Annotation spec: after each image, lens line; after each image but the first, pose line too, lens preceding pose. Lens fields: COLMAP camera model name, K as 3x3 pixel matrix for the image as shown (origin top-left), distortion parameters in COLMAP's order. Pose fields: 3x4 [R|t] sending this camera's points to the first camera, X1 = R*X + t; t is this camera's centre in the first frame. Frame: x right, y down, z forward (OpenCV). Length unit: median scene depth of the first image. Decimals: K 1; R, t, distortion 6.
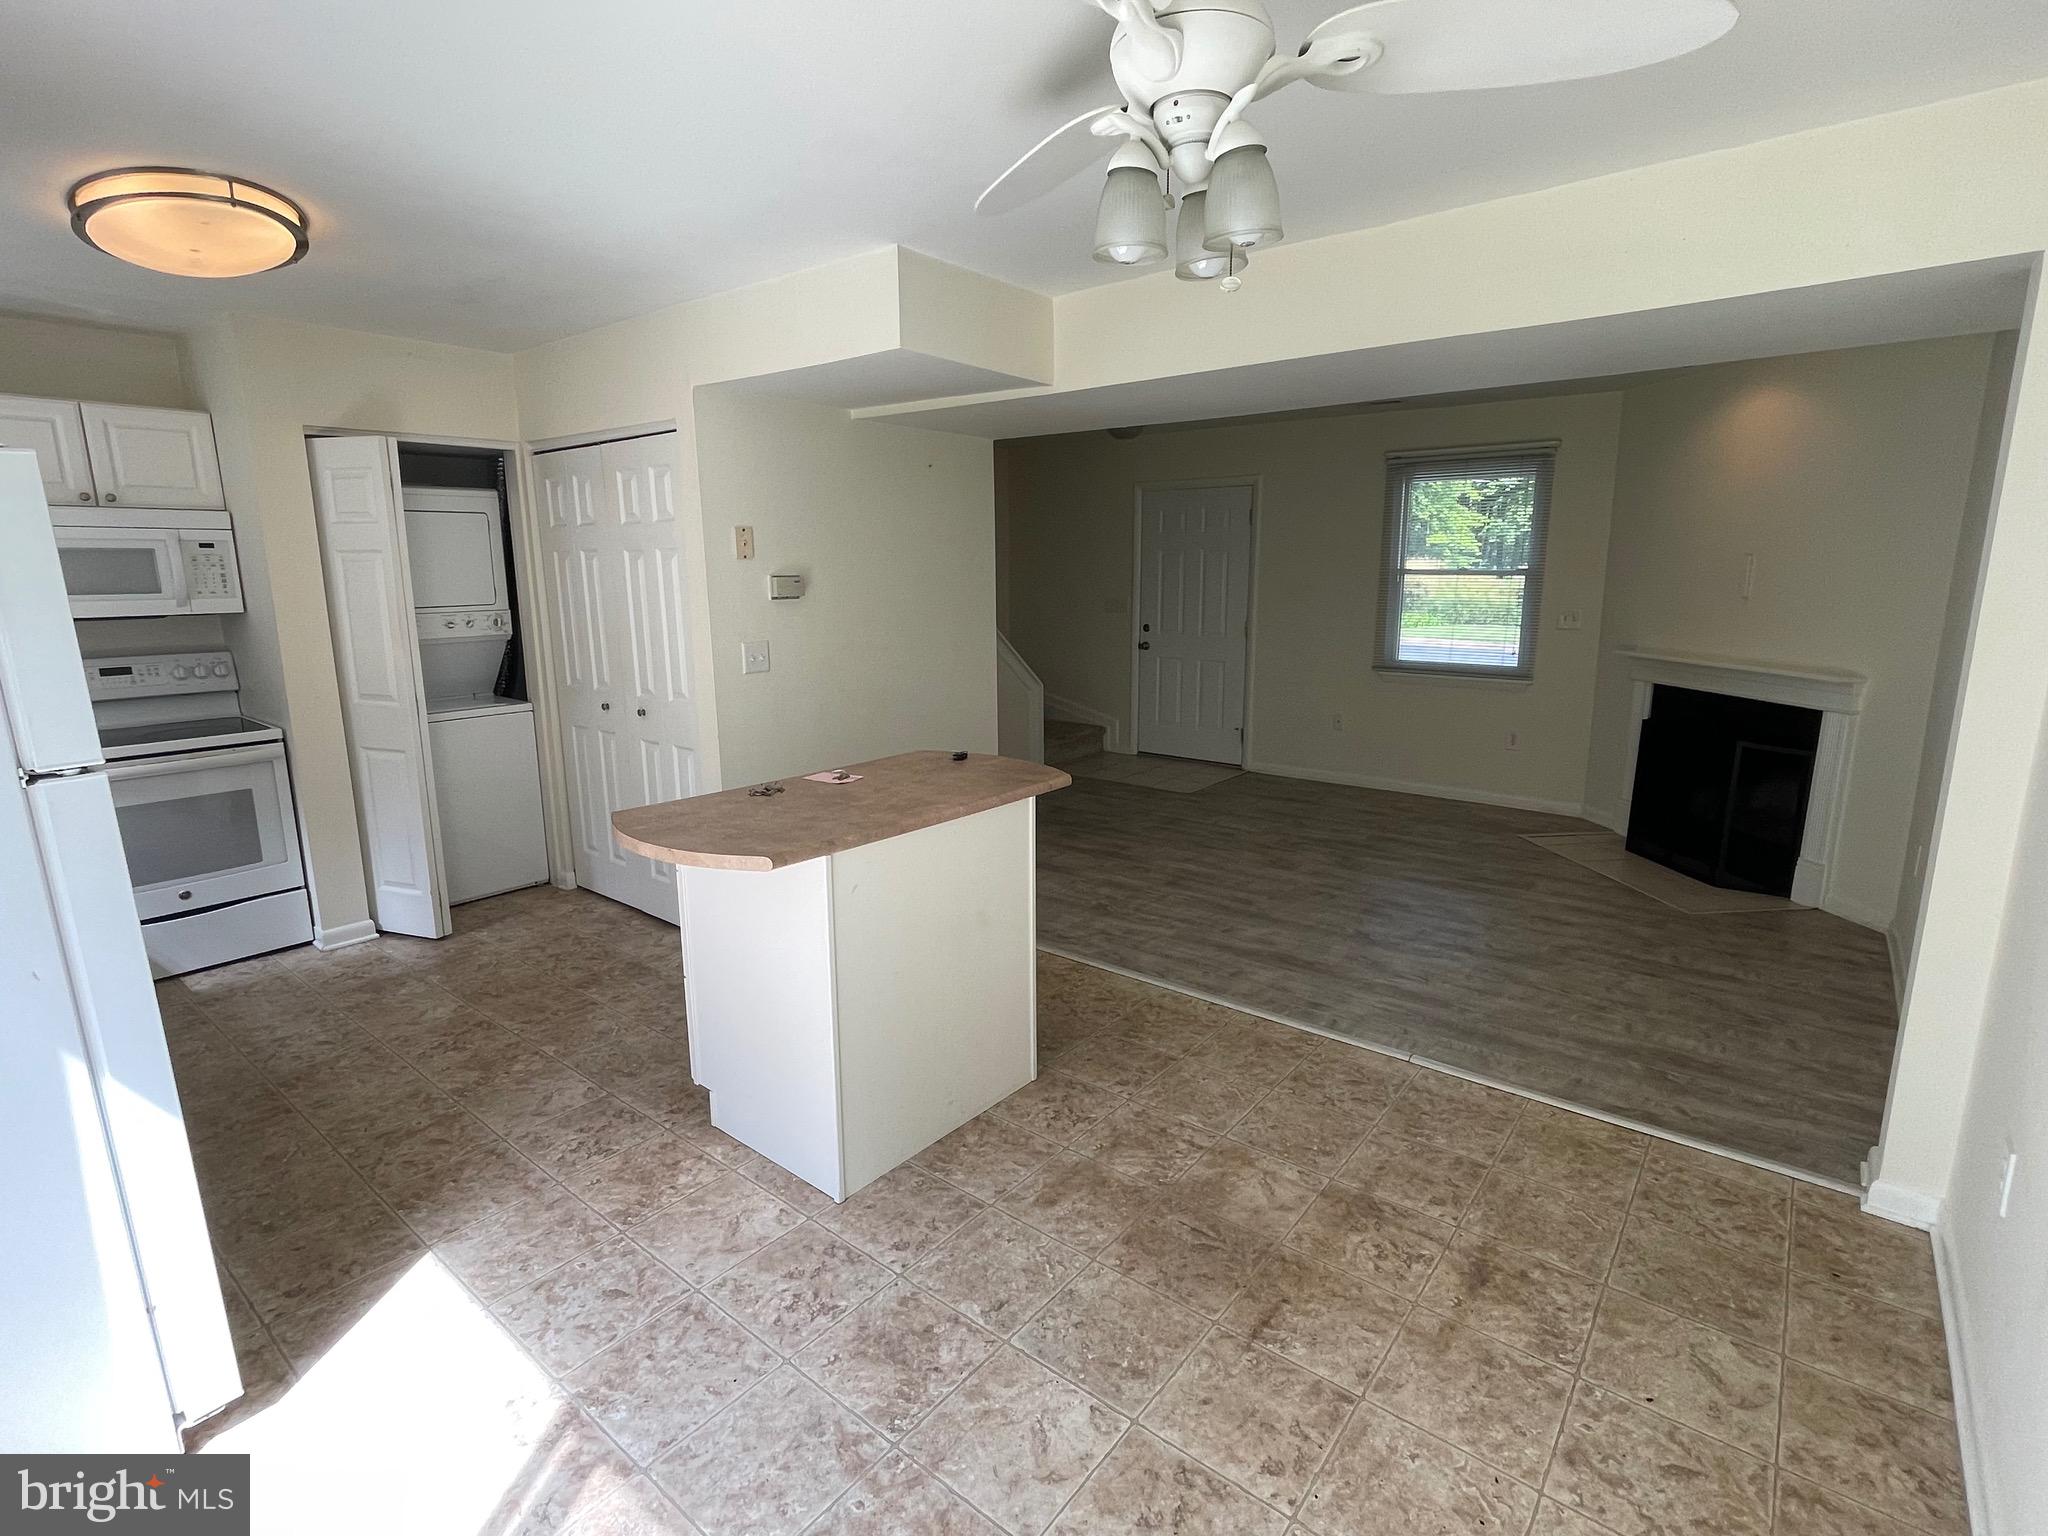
lens RADIAL K [[980.0, 0, 1023.3], [0, 980.0, 751.6], [0, 0, 1]] dist [-0.012473, 0.005066]
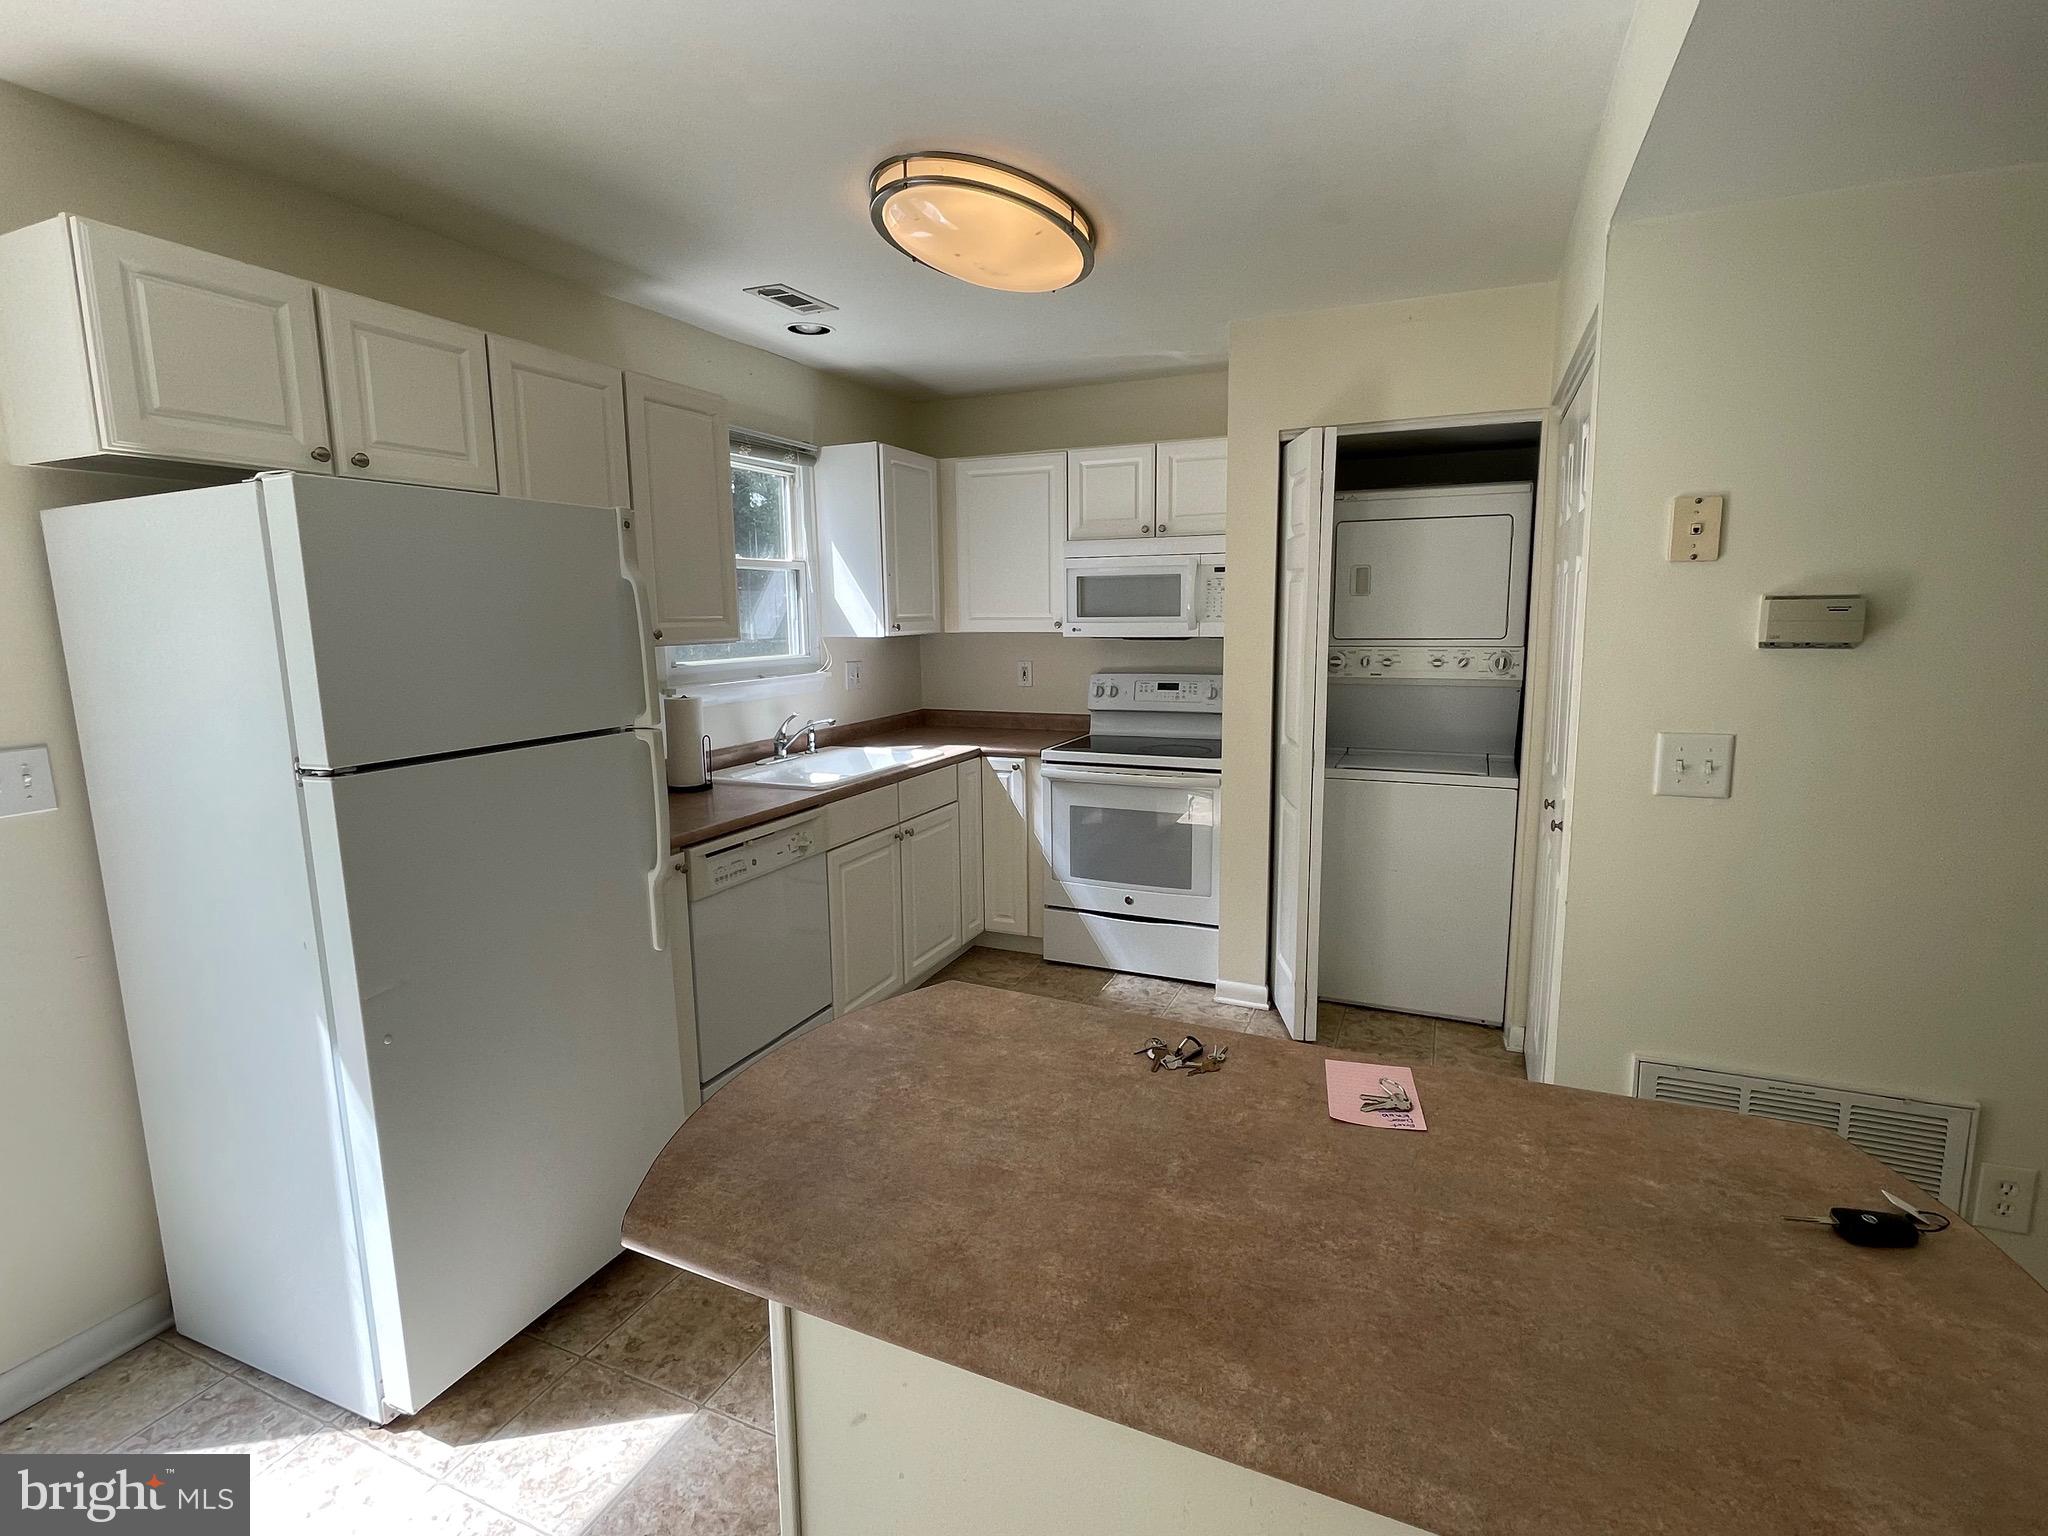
lens RADIAL K [[980.0, 0, 1023.3], [0, 980.0, 751.6], [0, 0, 1]] dist [-0.012473, 0.005066]
pose [[0.262376, 0.143444, -0.954245, 0.143986], [-0.173168, 0.979835, 0.099678, -0.140664], [0.949301, 0.139091, 0.281925, 0.826695]]
